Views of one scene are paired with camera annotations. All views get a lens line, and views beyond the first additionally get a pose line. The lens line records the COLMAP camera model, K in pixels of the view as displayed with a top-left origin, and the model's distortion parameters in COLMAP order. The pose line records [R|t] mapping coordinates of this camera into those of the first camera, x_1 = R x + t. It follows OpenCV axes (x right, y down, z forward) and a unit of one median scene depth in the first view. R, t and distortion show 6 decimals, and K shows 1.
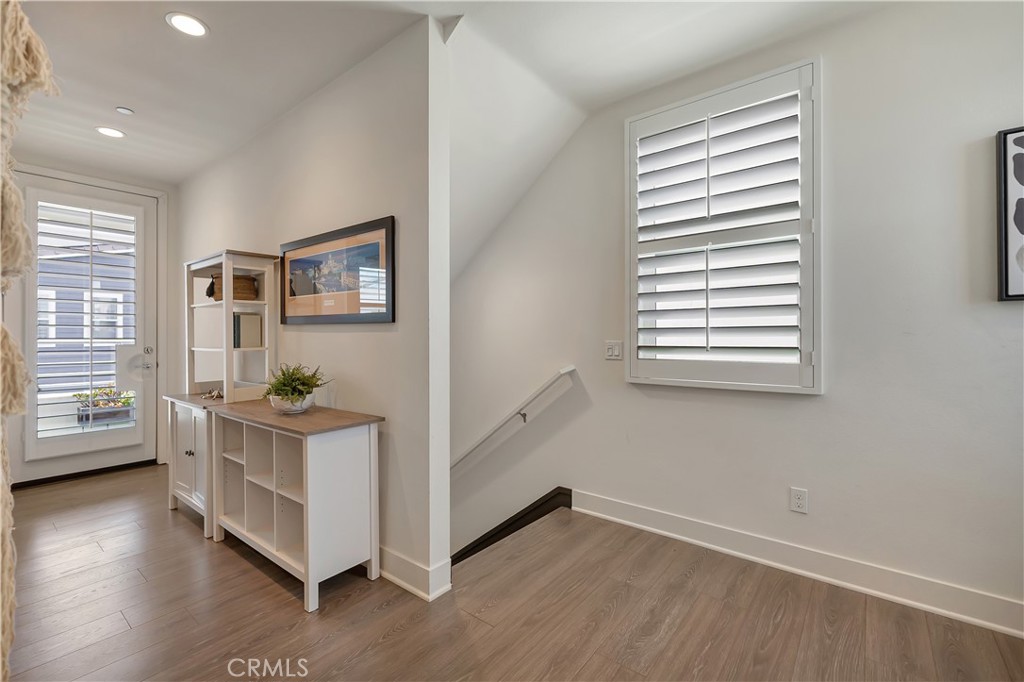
lens RADIAL K [[445.4, 0, 515.6], [0, 445.4, 337.0], [0, 0, 1]] dist [0.000981, 0.000475]
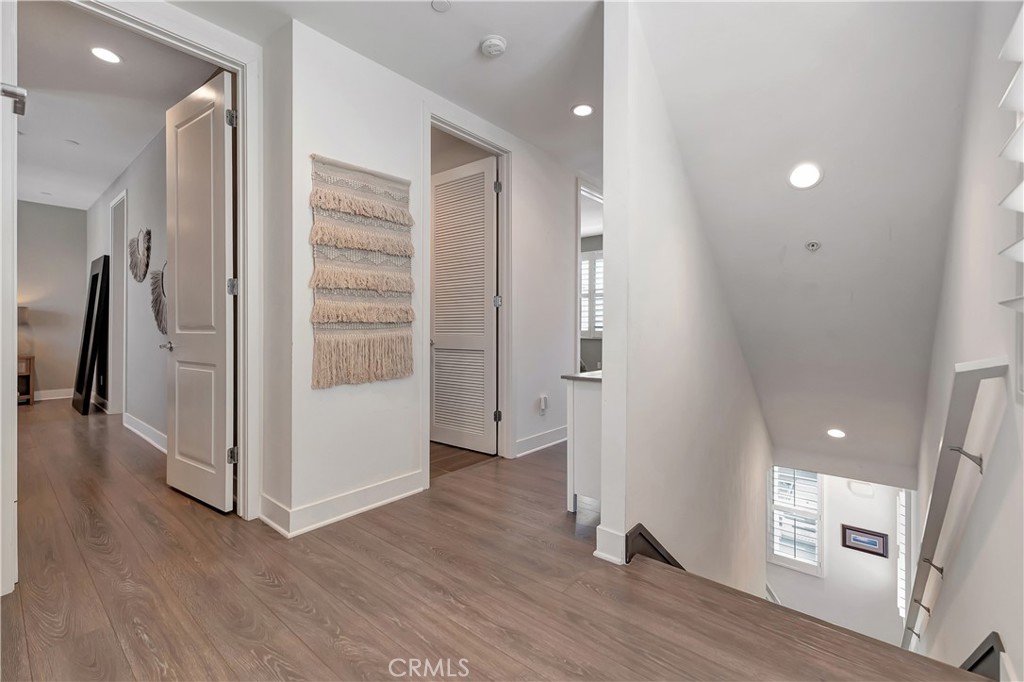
lens RADIAL K [[445.4, 0, 514.9], [0, 445.4, 332.7], [0, 0, 1]] dist [0.000981, 0.000475]
pose [[-0.028568, 0.015954, -0.999465, 0.916080], [-0.003701, 0.999864, 0.016067, 0.059154], [0.999585, 0.004158, -0.028505, 0.907662]]
